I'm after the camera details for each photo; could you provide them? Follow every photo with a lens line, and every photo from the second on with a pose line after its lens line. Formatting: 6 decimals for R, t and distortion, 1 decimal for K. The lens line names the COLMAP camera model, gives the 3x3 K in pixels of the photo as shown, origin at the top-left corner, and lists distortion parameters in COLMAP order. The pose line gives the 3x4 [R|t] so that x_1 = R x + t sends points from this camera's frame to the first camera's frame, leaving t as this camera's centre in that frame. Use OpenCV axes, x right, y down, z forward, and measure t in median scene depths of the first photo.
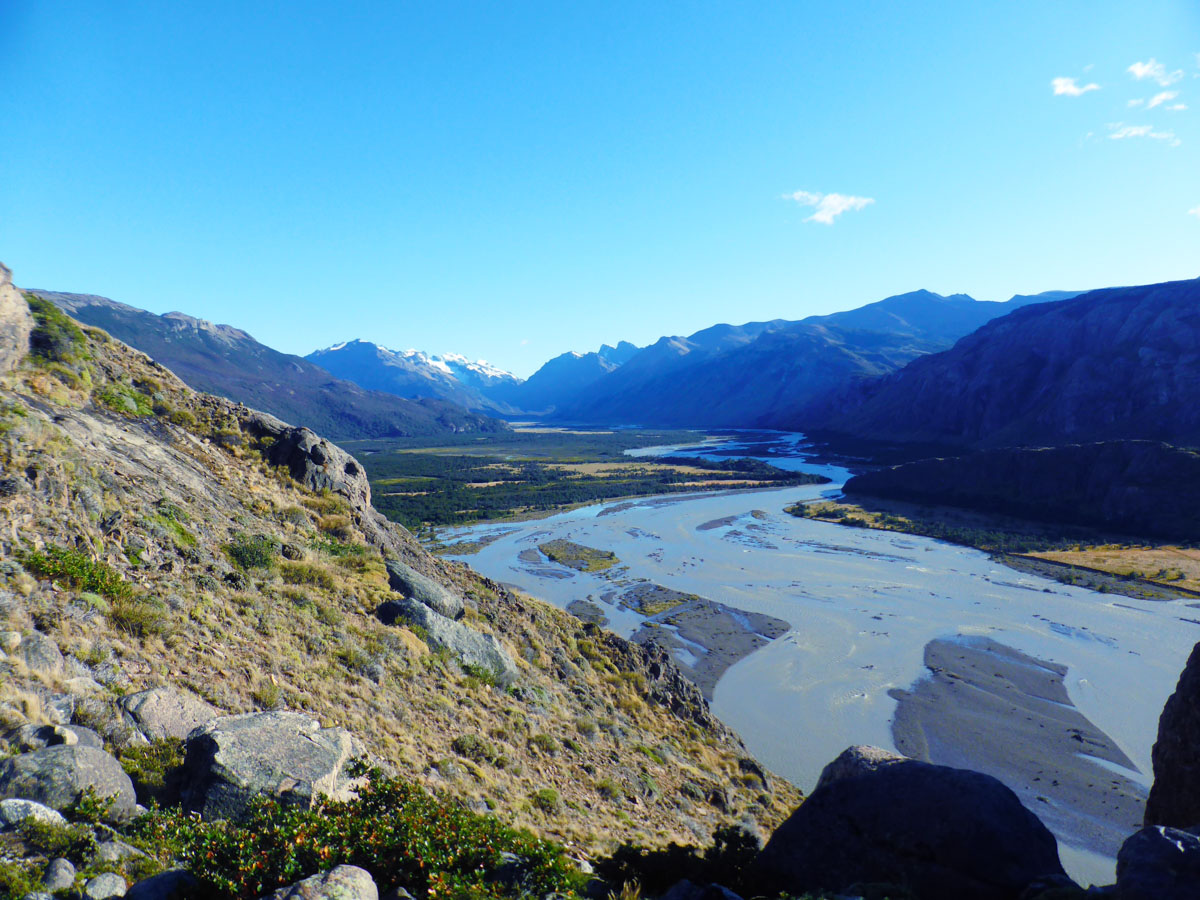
lens RADIAL K [[891.2, 0, 598.8], [0, 891.2, 443.3], [0, 0, 1]] dist [-0.112738, 0.095912]
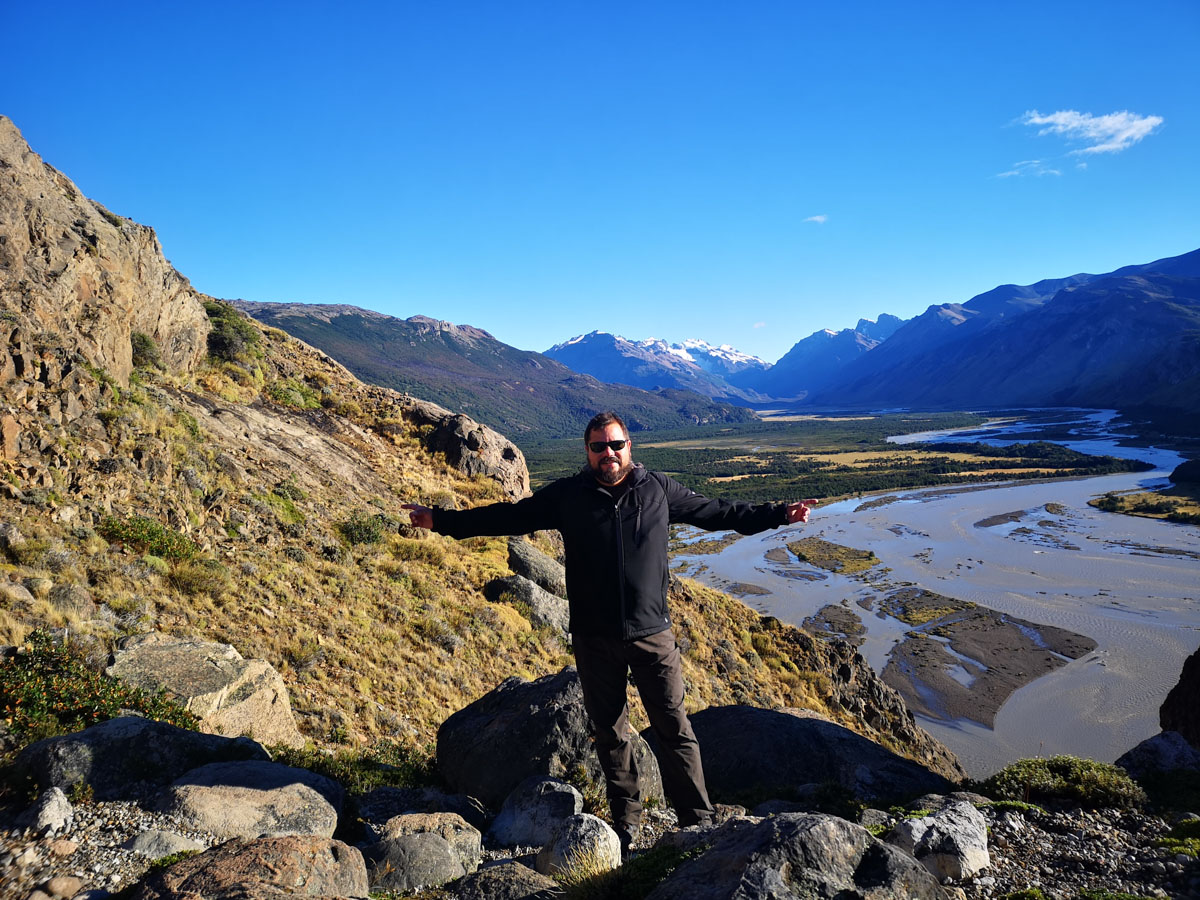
lens RADIAL K [[973.2, 0, 629.6], [0, 973.2, 438.1], [0, 0, 1]] dist [0.071041, -0.095223]
pose [[0.957148, -0.032236, -0.287801, 0.155442], [0.030981, 0.999480, -0.008913, 0.022717], [0.287938, -0.000385, 0.957649, -0.013218]]
